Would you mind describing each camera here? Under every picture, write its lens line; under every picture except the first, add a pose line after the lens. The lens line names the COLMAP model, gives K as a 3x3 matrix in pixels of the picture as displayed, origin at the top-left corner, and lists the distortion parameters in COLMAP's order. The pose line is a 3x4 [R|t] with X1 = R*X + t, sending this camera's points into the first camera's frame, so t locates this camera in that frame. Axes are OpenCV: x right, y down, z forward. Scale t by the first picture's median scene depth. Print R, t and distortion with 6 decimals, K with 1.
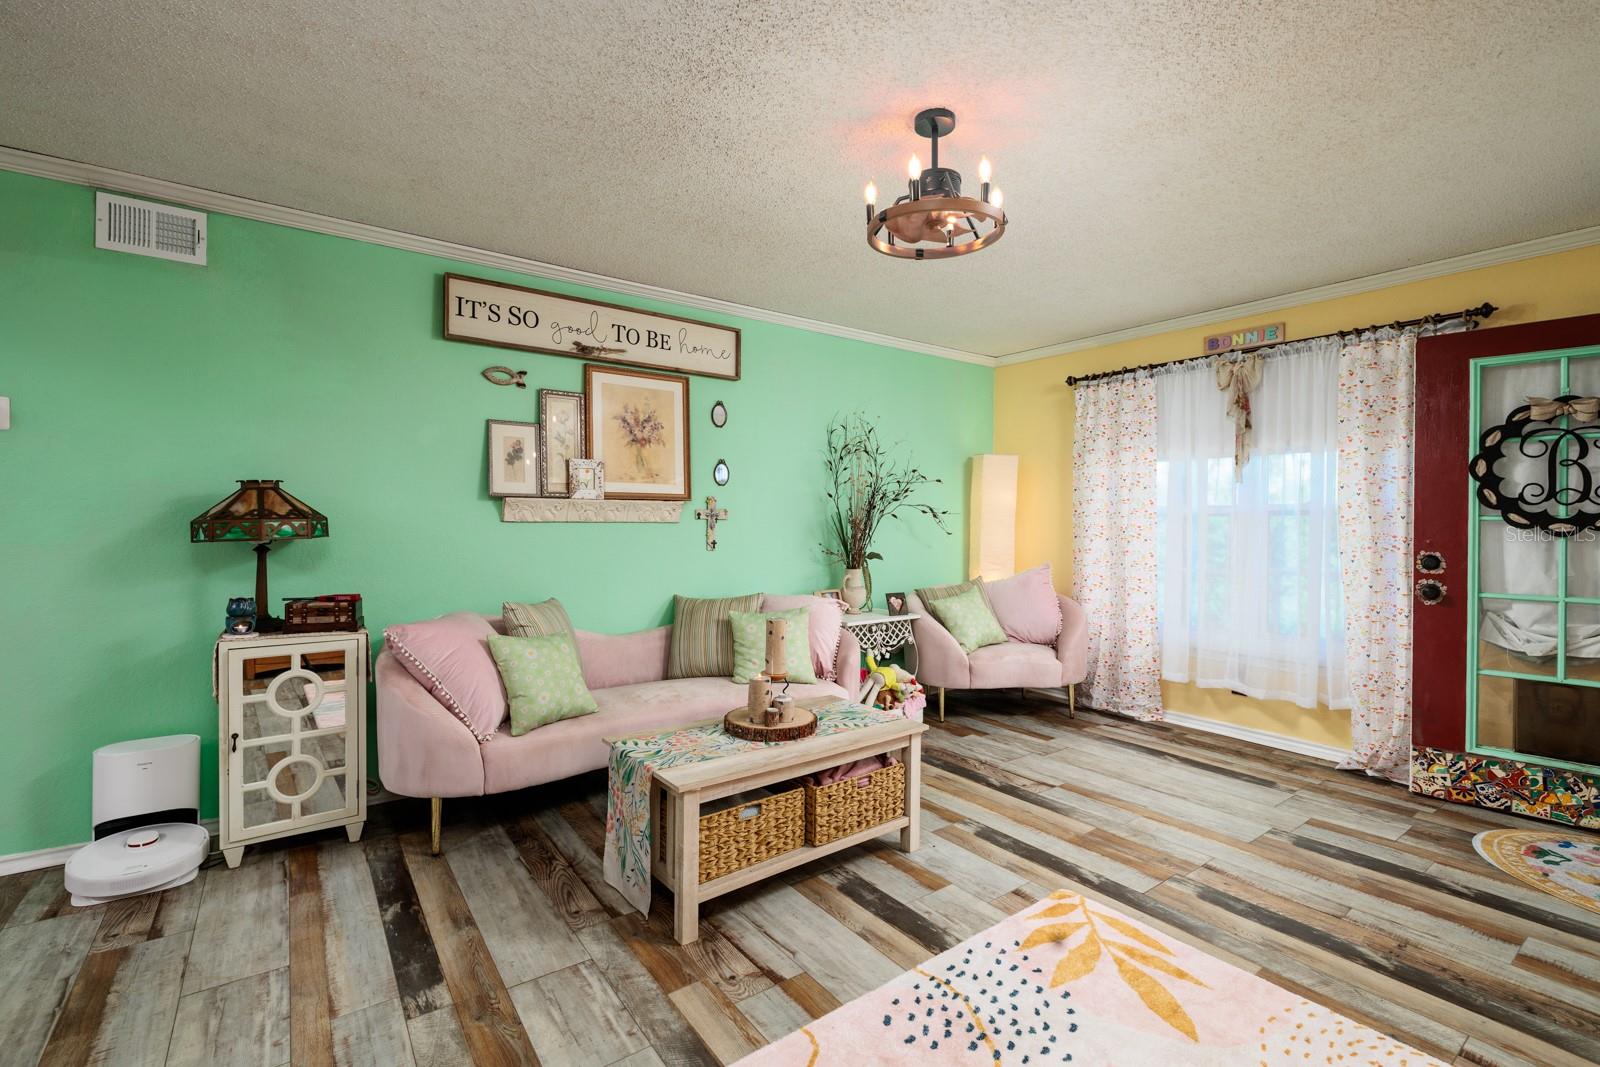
lens RADIAL K [[713.7, 0, 796.5], [0, 713.7, 520.6], [0, 0, 1]] dist [-0.005356, 0.000580]
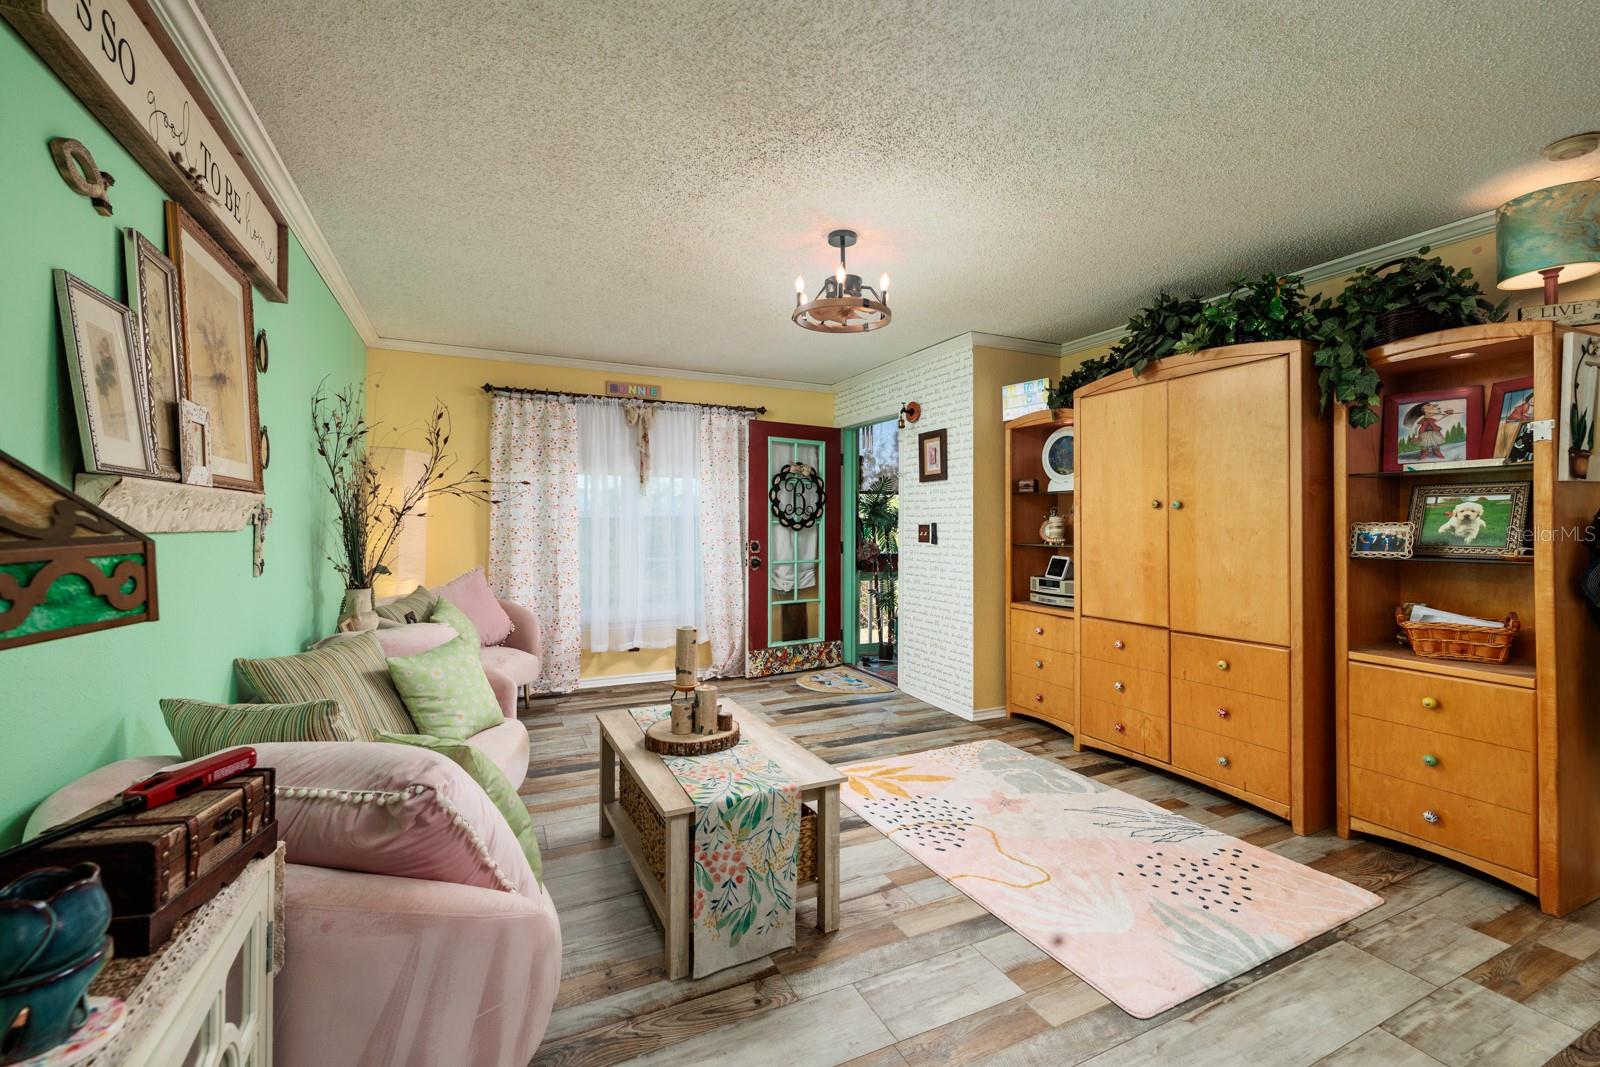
lens RADIAL K [[681.3, 0, 801.3], [0, 681.3, 522.1], [0, 0, 1]] dist [-0.001802, -0.000134]
pose [[0.179535, -0.002379, 0.983749, -0.801346], [0.000660, 0.999997, 0.002298, -0.006537], [-0.983751, 0.000236, 0.179536, 0.600788]]
